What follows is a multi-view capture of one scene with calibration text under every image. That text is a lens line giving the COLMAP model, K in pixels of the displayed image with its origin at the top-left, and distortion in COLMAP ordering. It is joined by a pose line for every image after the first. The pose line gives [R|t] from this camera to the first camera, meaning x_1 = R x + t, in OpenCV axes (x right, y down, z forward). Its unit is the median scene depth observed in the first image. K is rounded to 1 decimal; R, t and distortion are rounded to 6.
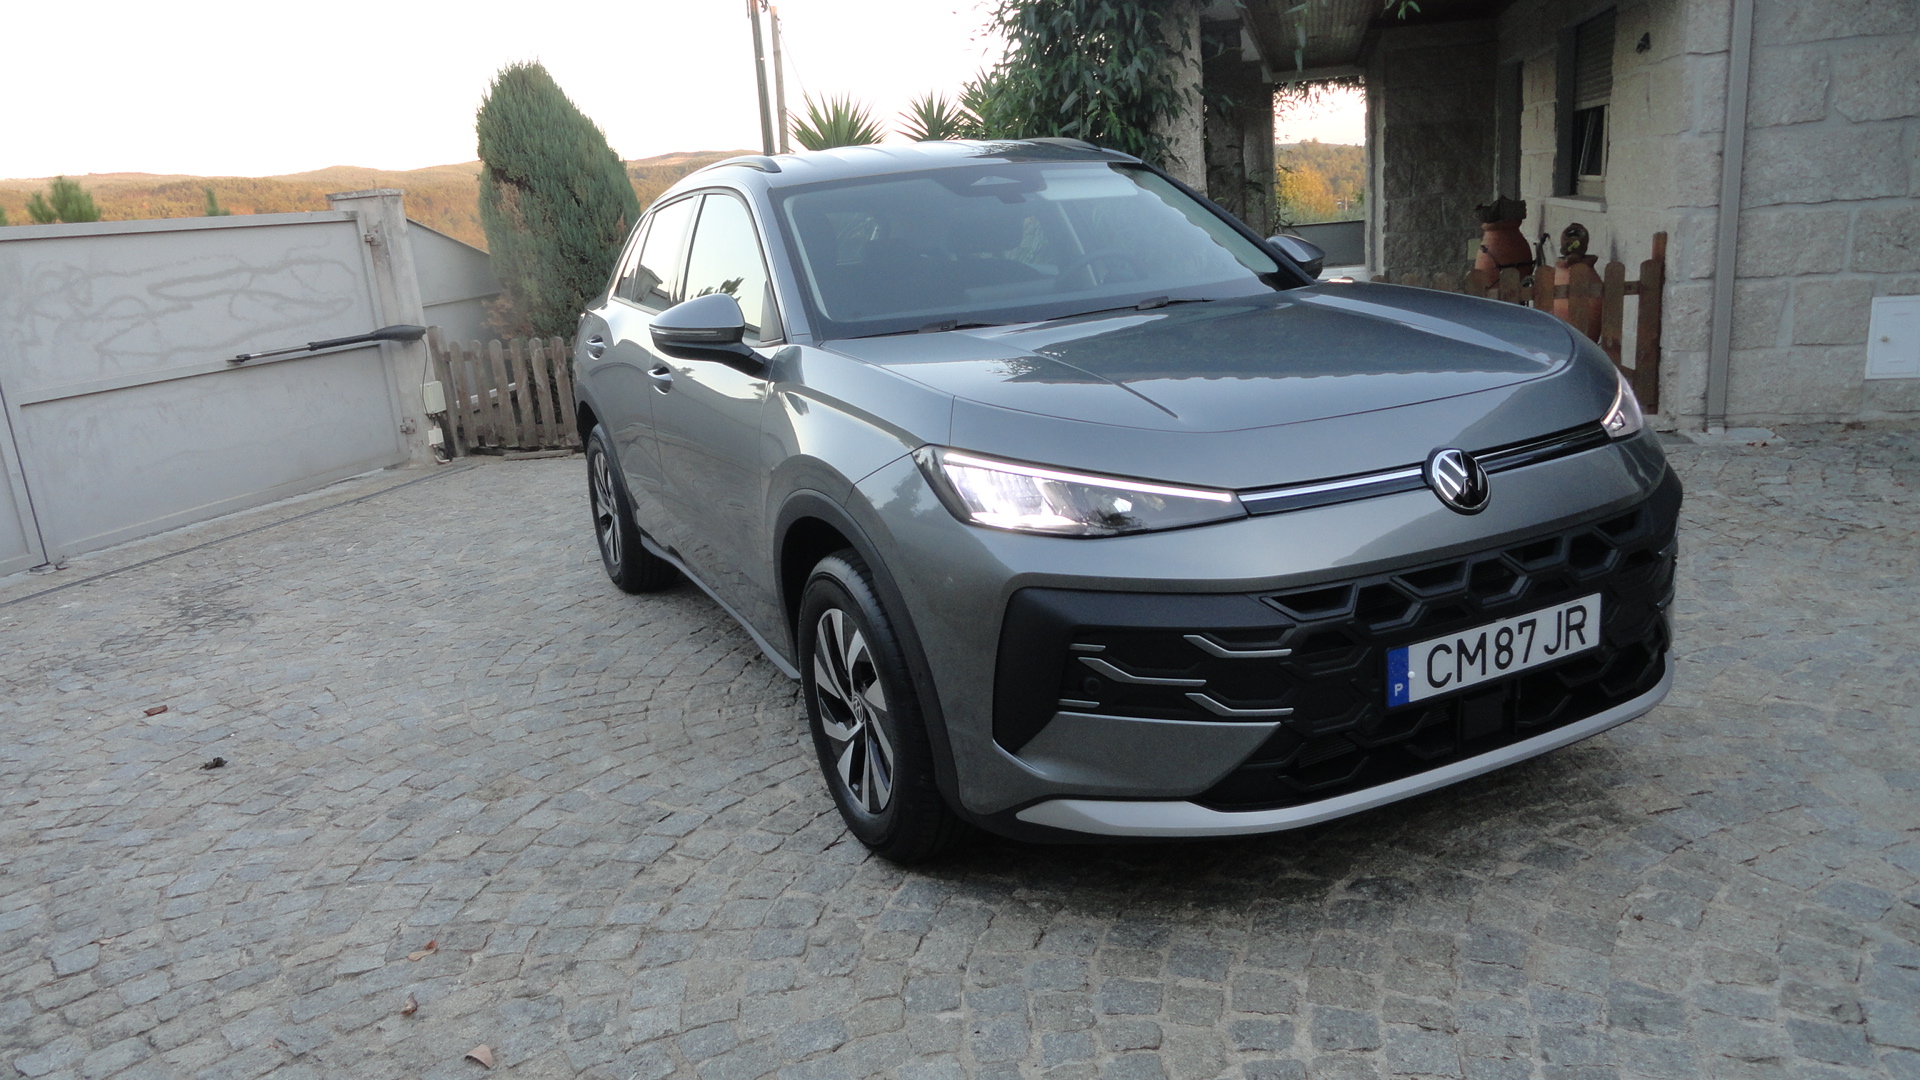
lens RADIAL K [[1330.5, 0, 960.0], [0, 1330.5, 540.0], [0, 0, 1]] dist [-0.009173, 0.002020]
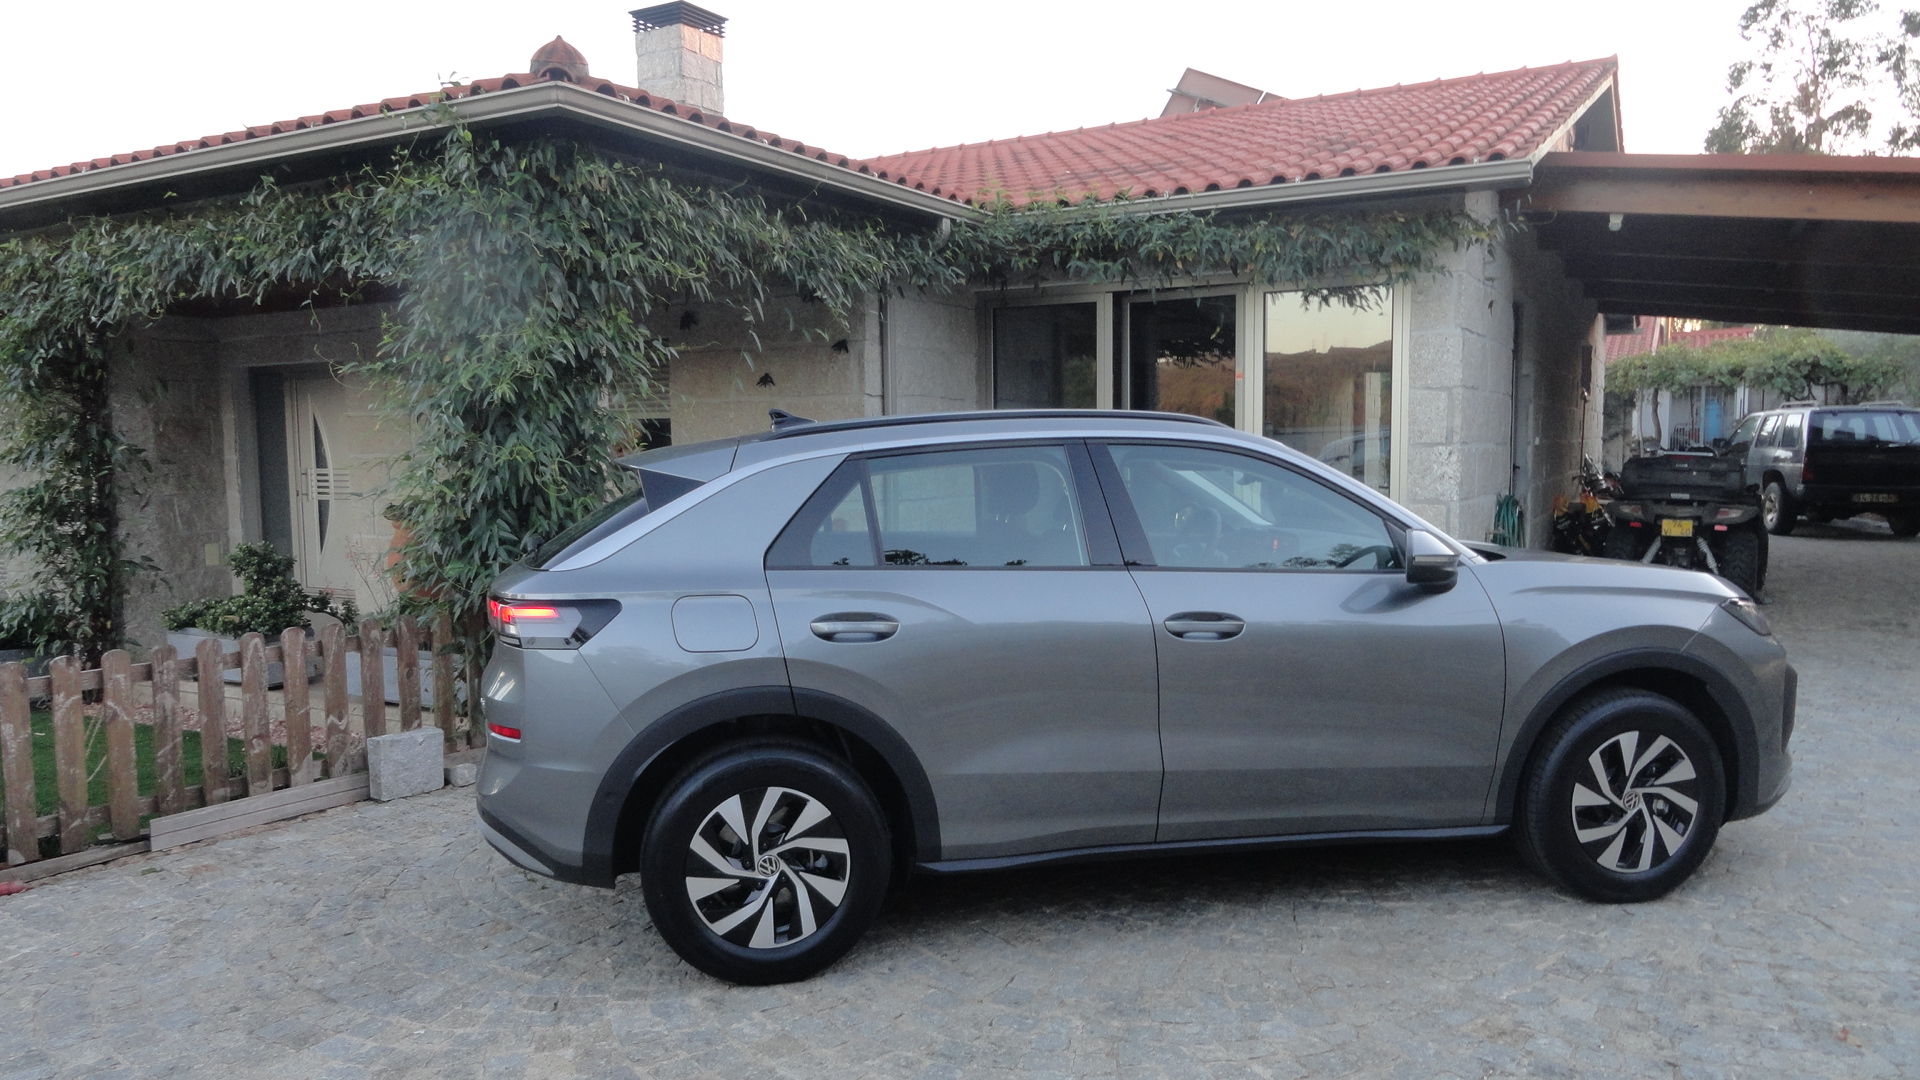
lens RADIAL K [[1330.5, 0, 960.0], [0, 1330.5, 540.0], [0, 0, 1]] dist [-0.009173, 0.002020]
pose [[0.280202, -0.007105, 0.959915, -1.592366], [0.236030, 0.969784, -0.061719, -0.219653], [-0.930471, 0.243863, 0.273412, 1.173713]]
